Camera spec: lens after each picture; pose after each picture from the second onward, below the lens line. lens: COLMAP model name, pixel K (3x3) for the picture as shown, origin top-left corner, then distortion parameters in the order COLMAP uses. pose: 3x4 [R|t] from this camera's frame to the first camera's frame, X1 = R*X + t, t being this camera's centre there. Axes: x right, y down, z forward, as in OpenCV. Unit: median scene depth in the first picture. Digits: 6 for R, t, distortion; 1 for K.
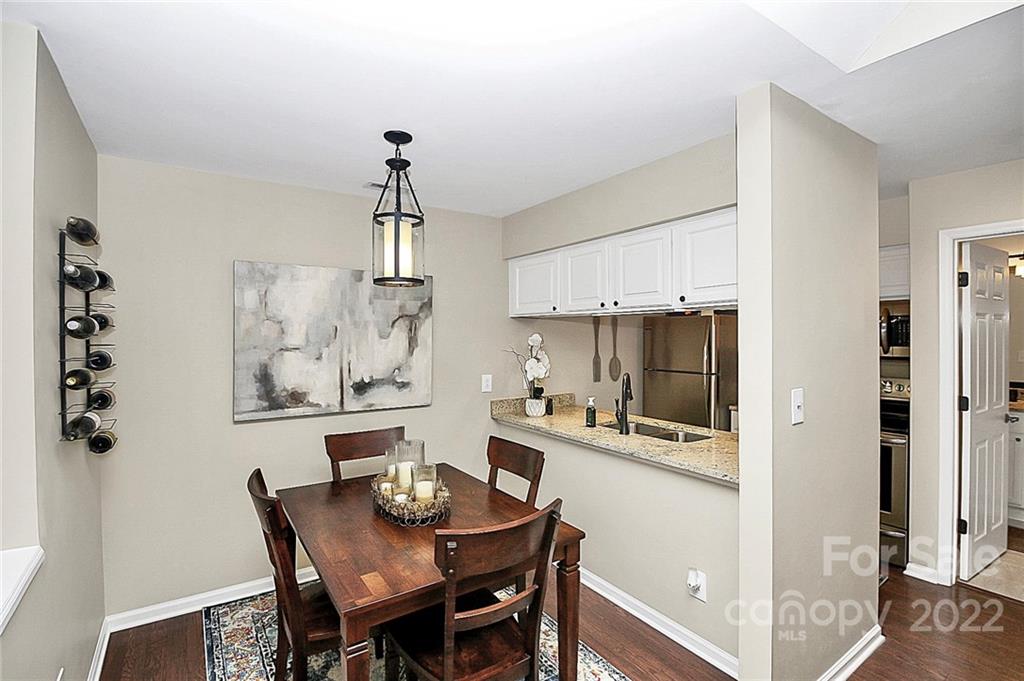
lens RADIAL K [[478.1, 0, 507.2], [0, 478.1, 337.0], [0, 0, 1]] dist [-0.010084, -0.000727]
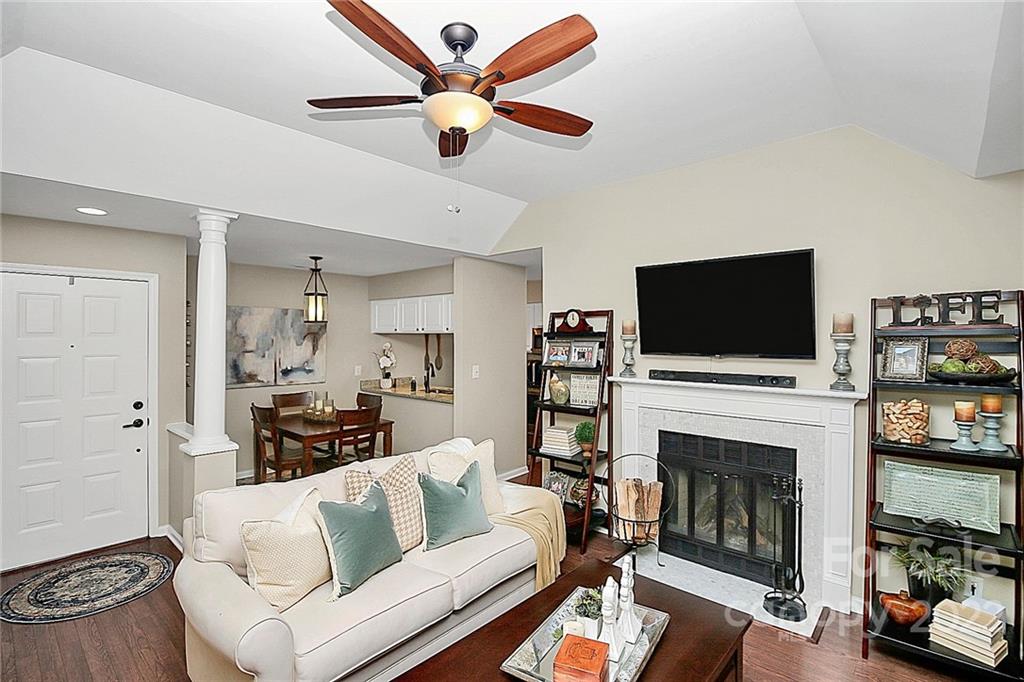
lens RADIAL K [[481.8, 0, 507.0], [0, 481.8, 334.3], [0, 0, 1]] dist [-0.000400, -0.015633]
pose [[0.971553, 0.004141, 0.236786, 0.084060], [-0.001762, 0.999946, -0.010256, -0.024057], [-0.236815, 0.009547, 0.971508, -1.033881]]
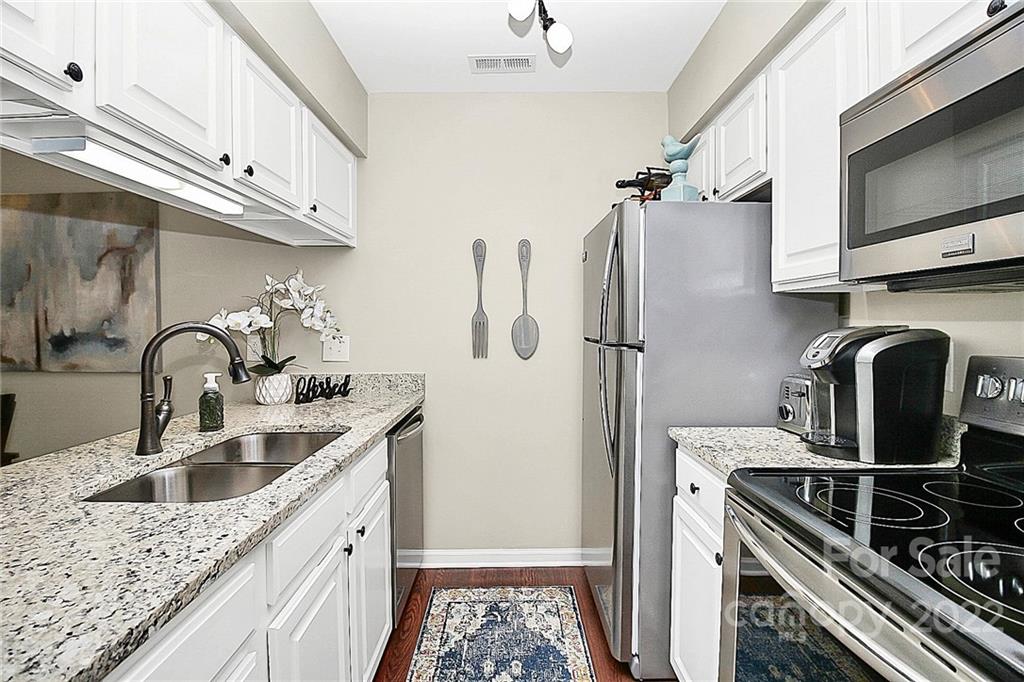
lens RADIAL K [[469.6, 0, 508.3], [0, 469.6, 337.1], [0, 0, 1]] dist [0.002273, -0.011981]
pose [[0.831471, 0.008351, -0.555505, 0.746206], [0.000143, 0.999884, 0.015246, 0.086857], [0.555568, -0.012756, 0.831373, 0.790036]]
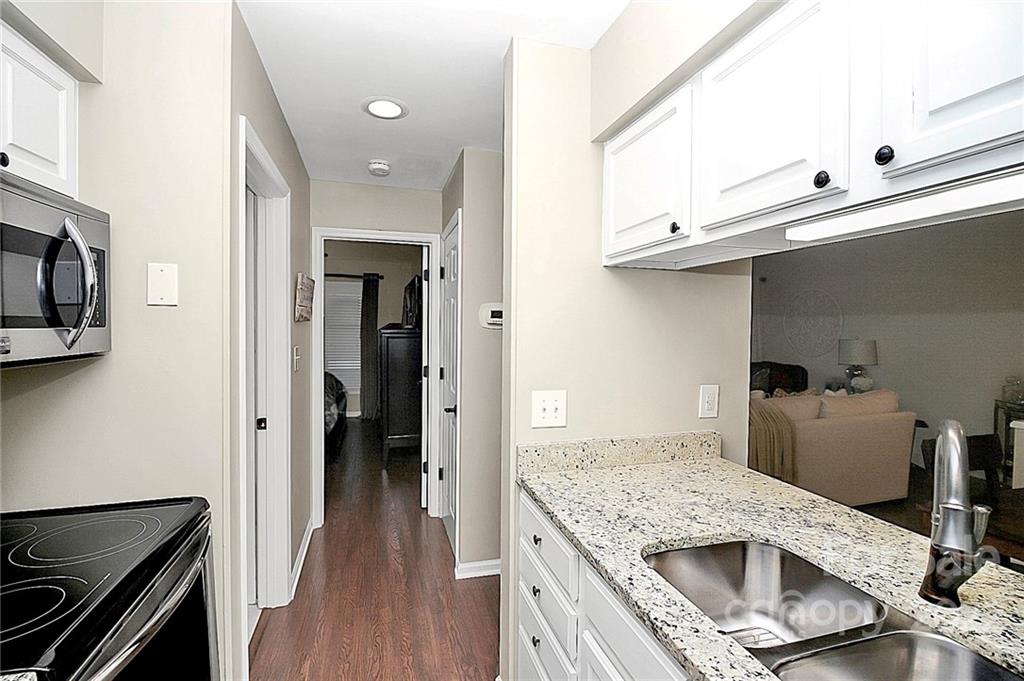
lens RADIAL K [[481.8, 0, 507.0], [0, 481.8, 333.8], [0, 0, 1]] dist [-0.000400, -0.015633]
pose [[-0.949151, -0.010167, 0.314657, 0.411051], [-0.000091, 0.999487, 0.032018, 0.023511], [-0.314821, 0.030361, -0.948665, 1.316161]]
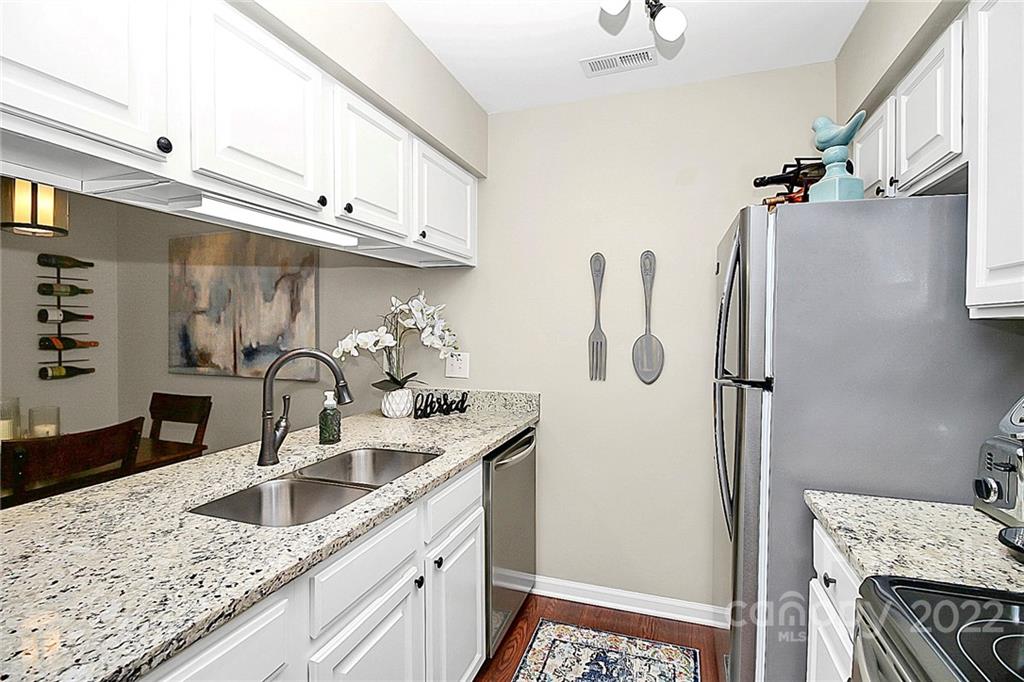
lens RADIAL K [[473.4, 0, 510.4], [0, 473.4, 337.6], [0, 0, 1]] dist [0.007814, -0.015344]
pose [[0.601735, 0.013979, -0.798573, 0.778374], [-0.010803, 0.999898, 0.009364, 0.061418], [0.798623, 0.002992, 0.601825, 0.865556]]
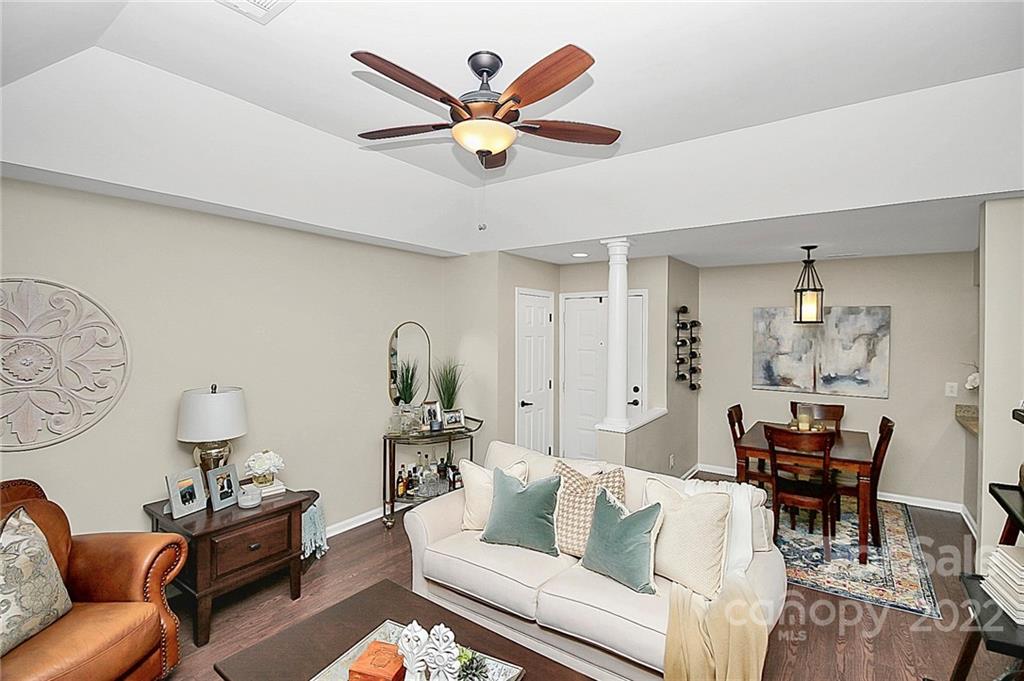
lens RADIAL K [[475.2, 0, 514.3], [0, 475.2, 335.0], [0, 0, 1]] dist [0.004465, -0.014616]
pose [[0.352318, 0.015124, -0.935758, 0.834747], [-0.011376, 0.999865, 0.011877, -0.053101], [0.935811, 0.006460, 0.352443, -0.569128]]
